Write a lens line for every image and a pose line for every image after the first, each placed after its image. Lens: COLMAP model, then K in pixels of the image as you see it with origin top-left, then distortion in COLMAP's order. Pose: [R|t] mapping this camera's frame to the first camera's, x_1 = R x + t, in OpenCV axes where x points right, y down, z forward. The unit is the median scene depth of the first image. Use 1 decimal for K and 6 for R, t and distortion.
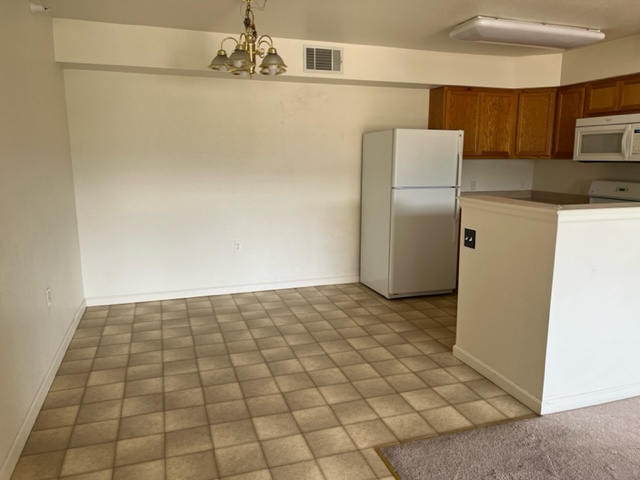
lens RADIAL K [[481.0, 0, 316.0], [0, 481.0, 236.6], [0, 0, 1]] dist [0.040604, -0.048398]
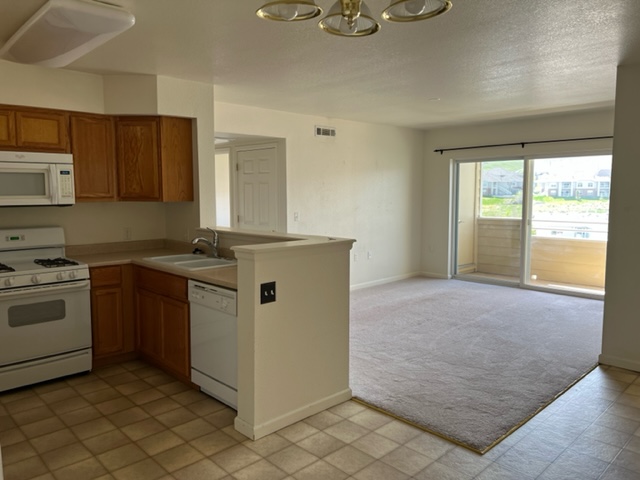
lens RADIAL K [[481.0, 0, 316.0], [0, 481.0, 236.6], [0, 0, 1]] dist [0.040604, -0.048398]
pose [[-0.435148, -0.087113, 0.896135, -0.354655], [0.150090, 0.974363, 0.167598, -0.162615], [-0.887761, 0.207431, -0.410917, 0.880385]]
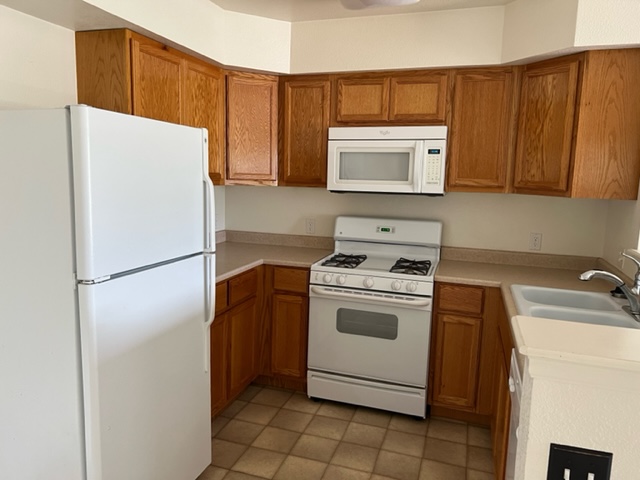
lens RADIAL K [[481.0, 0, 316.0], [0, 481.0, 236.6], [0, 0, 1]] dist [0.040604, -0.048398]
pose [[0.589724, -0.094299, 0.802081, -0.011945], [0.108863, 0.993377, 0.036748, -0.124620], [-0.800234, 0.065646, 0.596084, 0.652770]]
